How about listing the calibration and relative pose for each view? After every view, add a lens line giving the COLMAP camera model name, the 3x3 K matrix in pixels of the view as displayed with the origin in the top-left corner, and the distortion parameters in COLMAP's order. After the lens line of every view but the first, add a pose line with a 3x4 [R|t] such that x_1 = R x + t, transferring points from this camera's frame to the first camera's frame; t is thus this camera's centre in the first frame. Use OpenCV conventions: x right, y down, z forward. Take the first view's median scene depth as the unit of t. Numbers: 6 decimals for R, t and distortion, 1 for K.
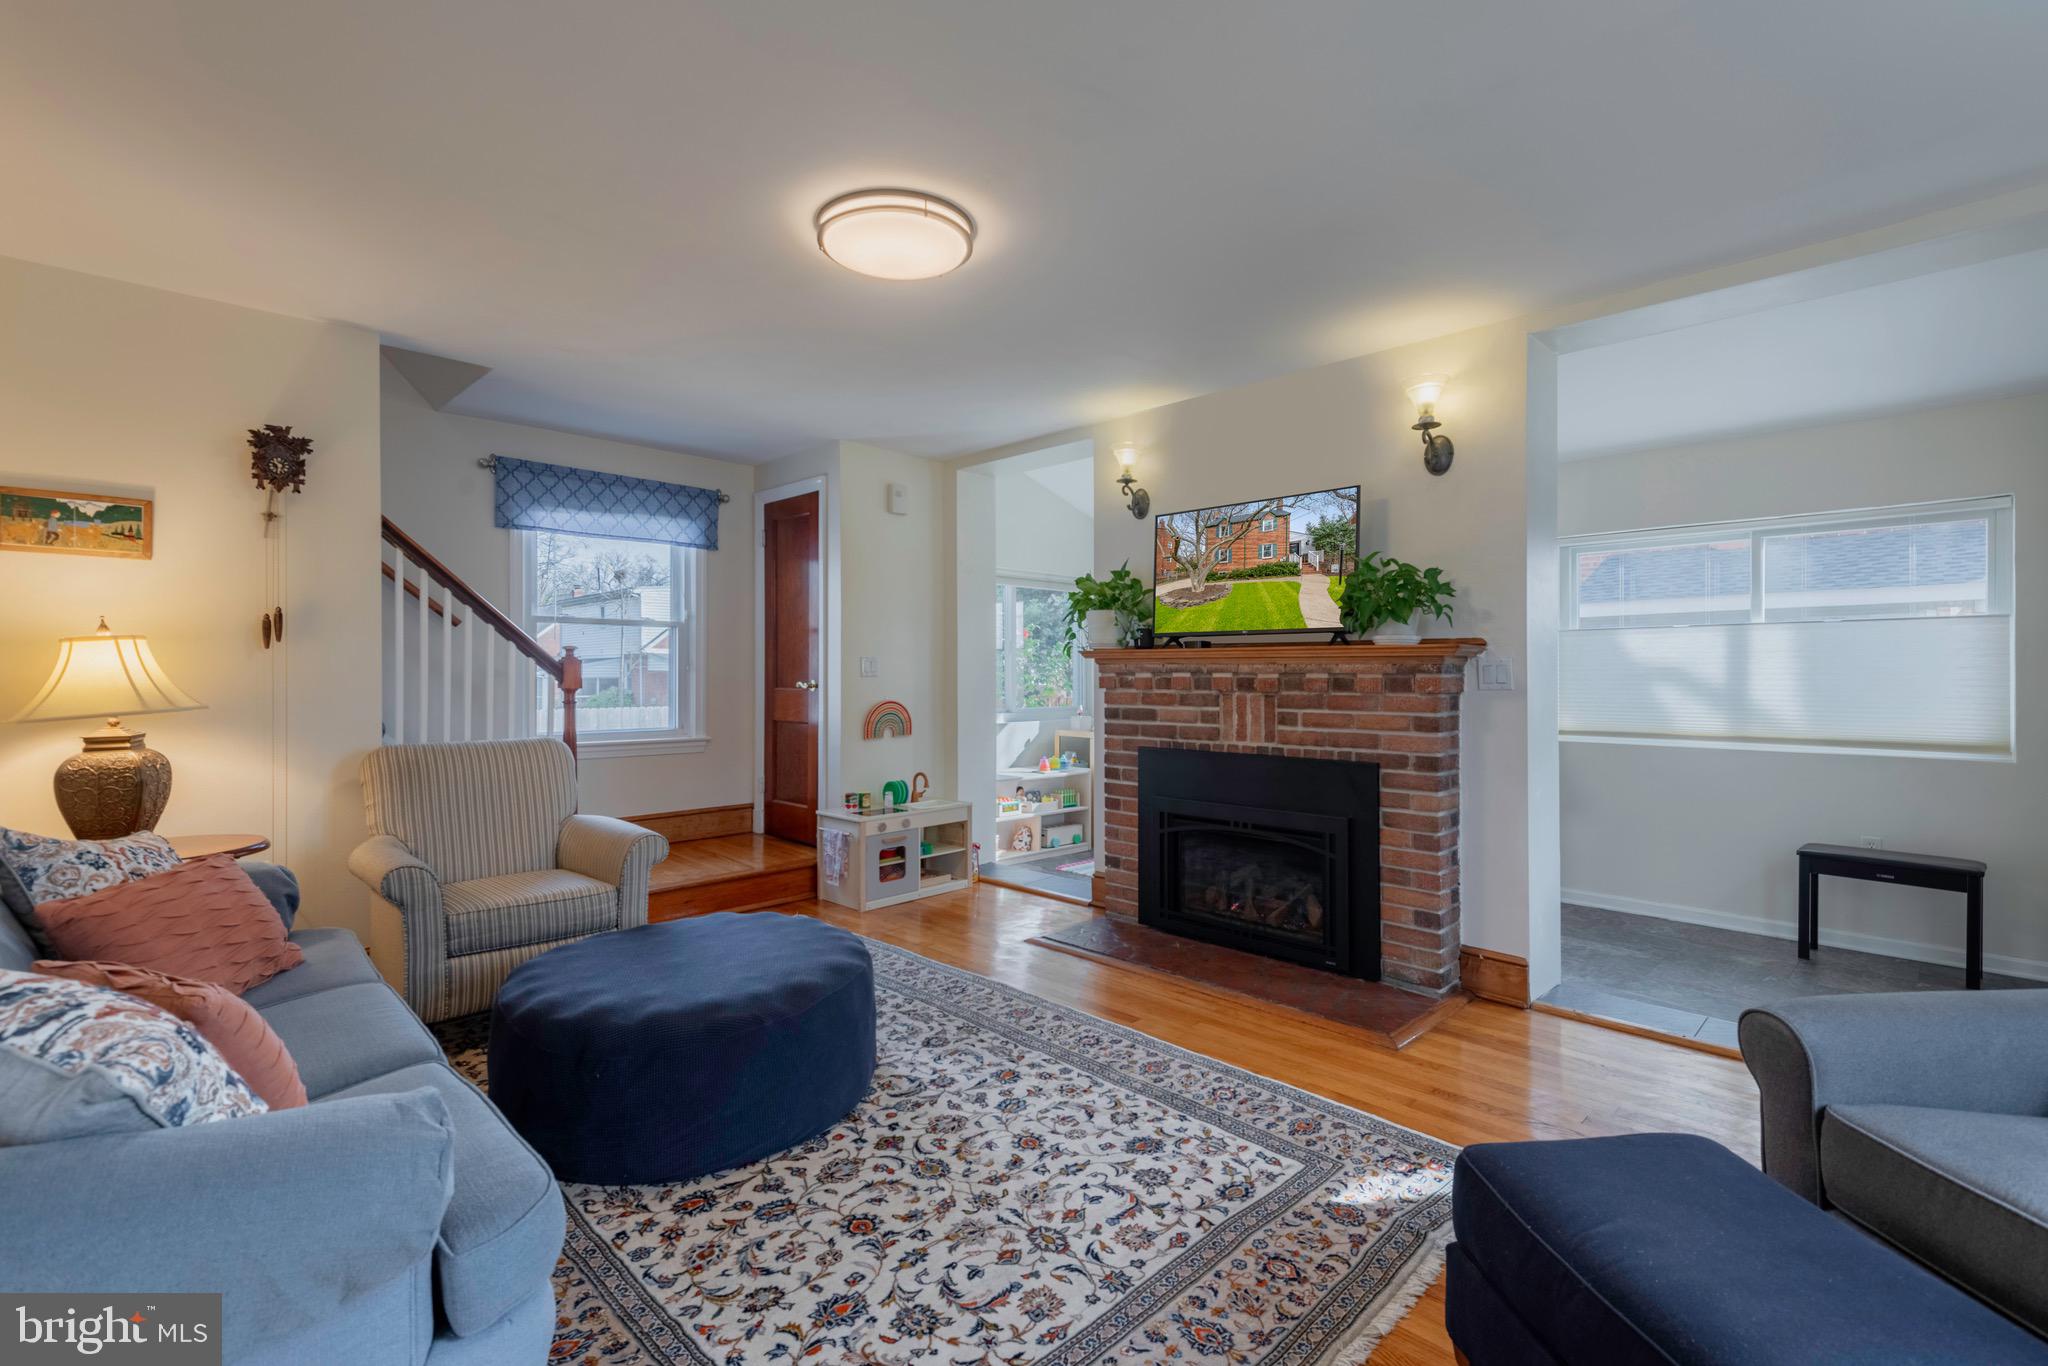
lens RADIAL K [[932.4, 0, 1029.1], [0, 932.4, 675.9], [0, 0, 1]] dist [0.033752, -0.012094]
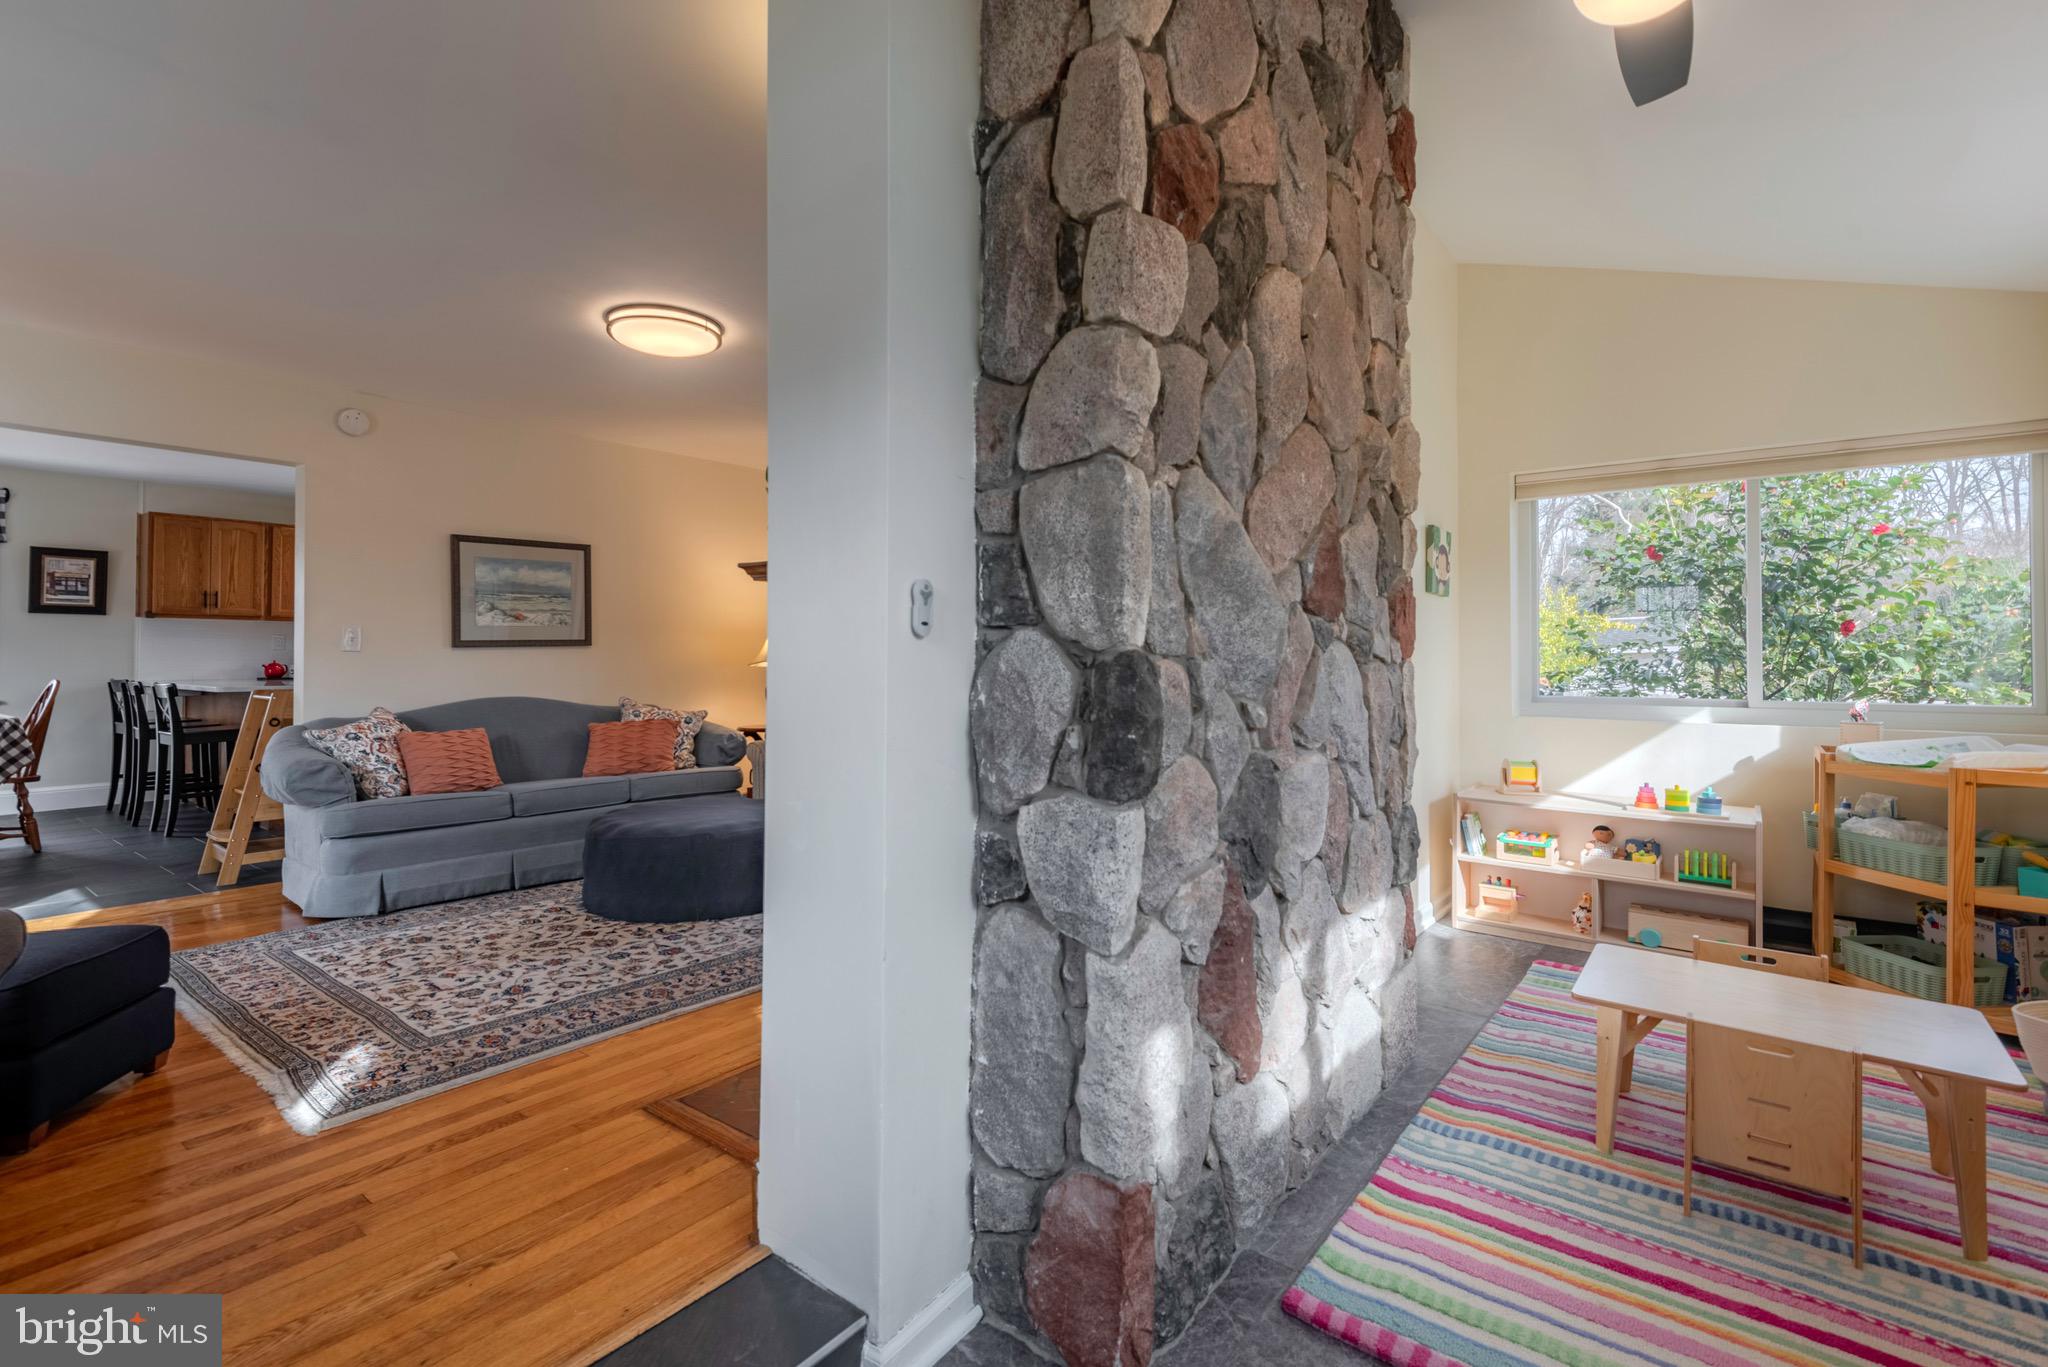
lens RADIAL K [[932.4, 0, 993.5], [0, 932.4, 658.9], [0, 0, 1]] dist [0.033752, -0.012094]
pose [[0.105784, -0.013674, -0.994295, 1.000709], [-0.009231, 0.999849, -0.014732, 0.044369], [0.994346, 0.010737, 0.105642, 1.025202]]
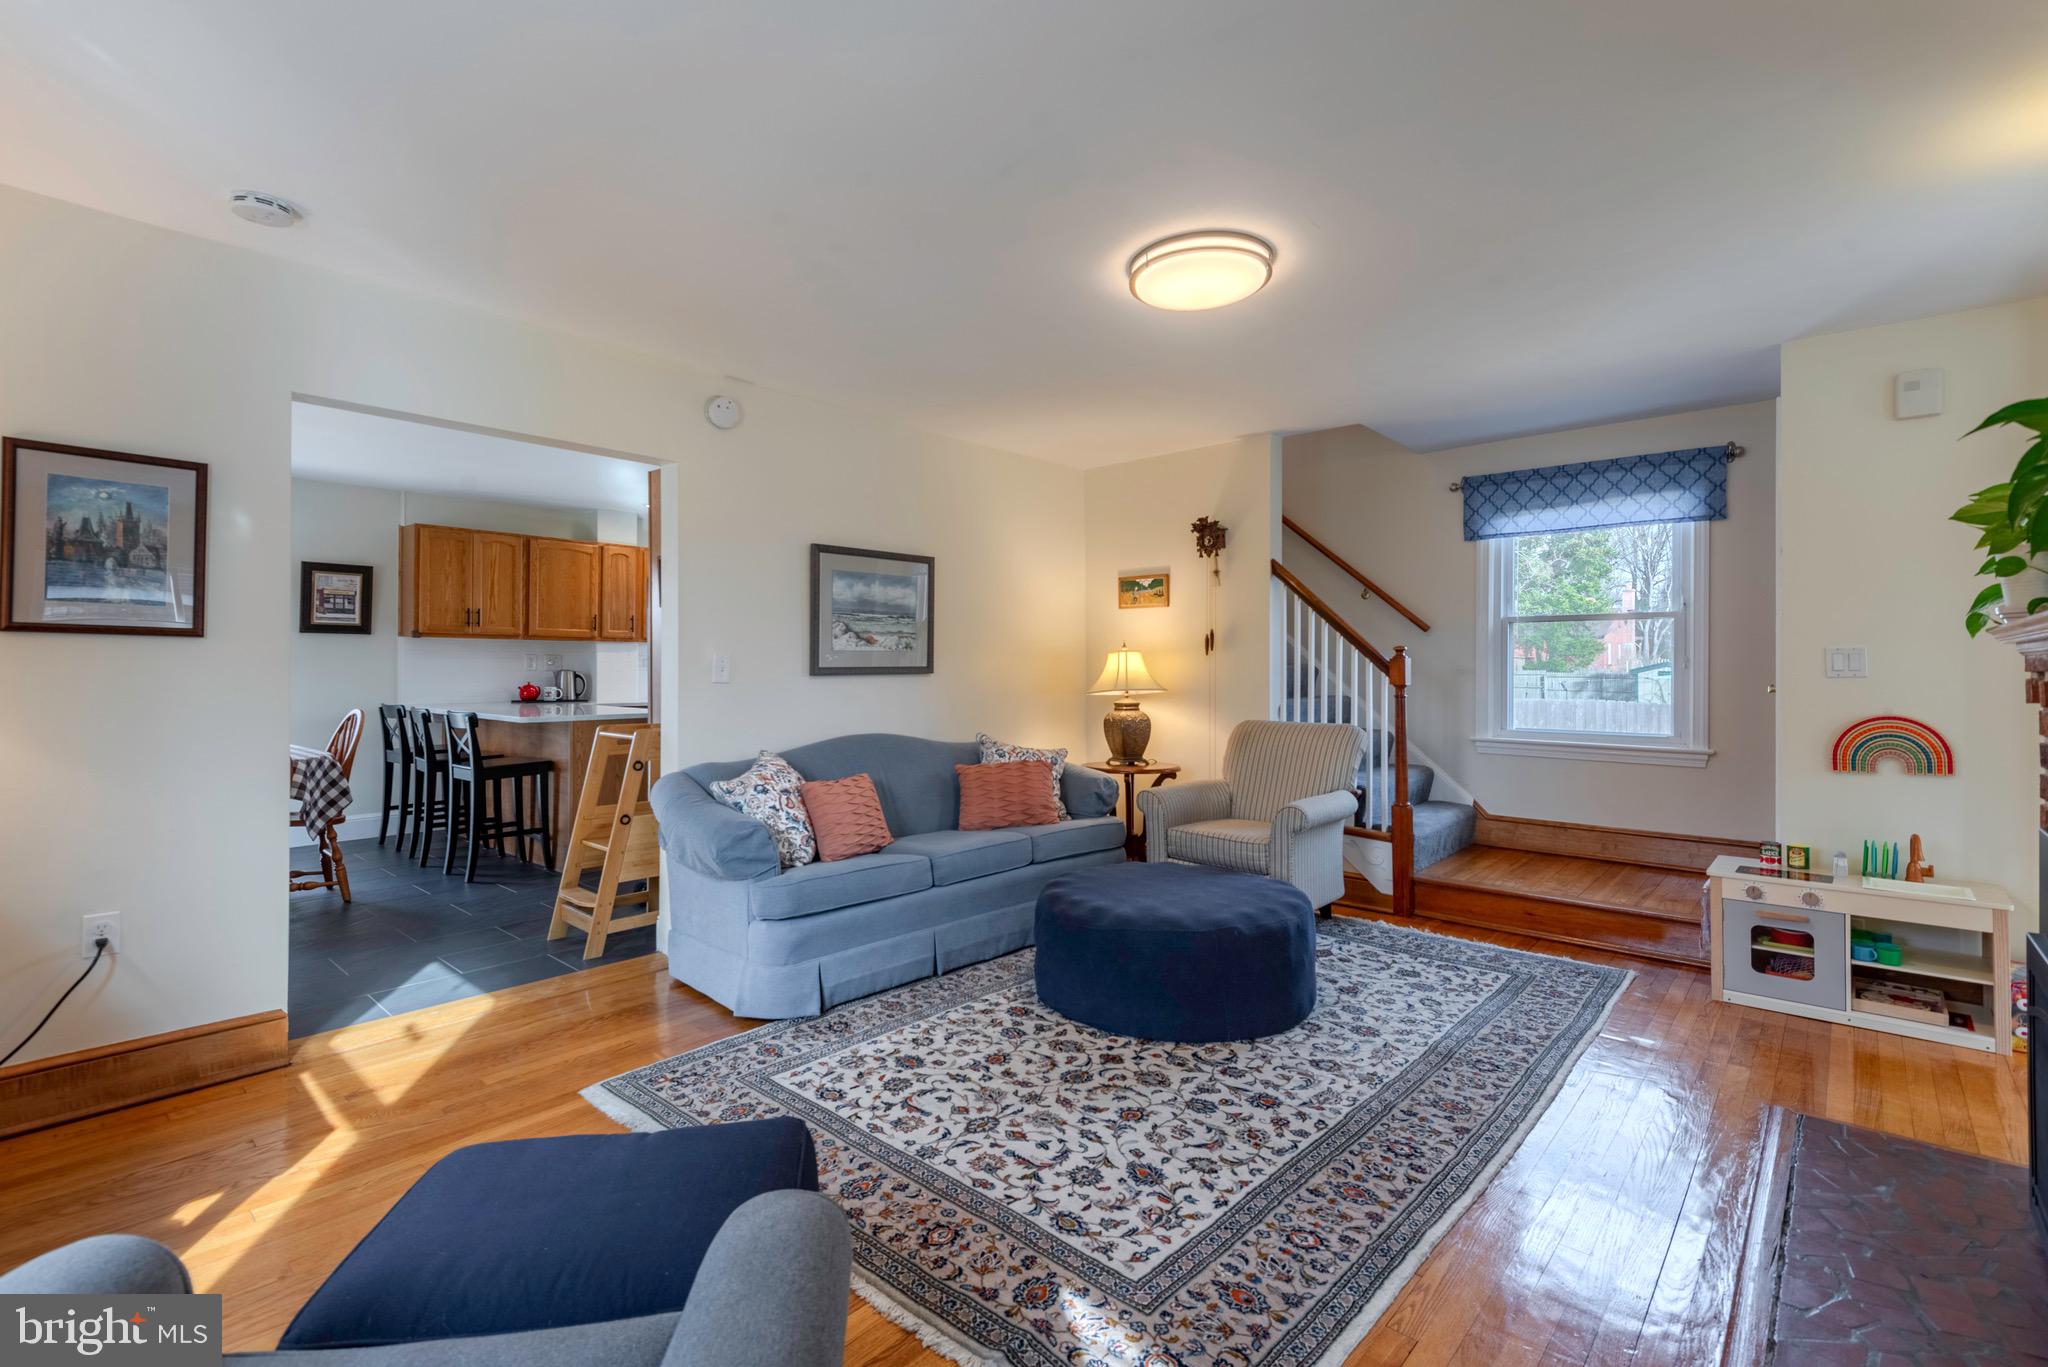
lens RADIAL K [[932.4, 0, 1003.1], [0, 932.4, 666.9], [0, 0, 1]] dist [0.033752, -0.012094]
pose [[0.029040, -0.008055, -0.999546, 0.715413], [-0.009451, 0.999921, -0.008333, 0.007268], [0.999534, 0.009689, 0.028962, 0.565911]]
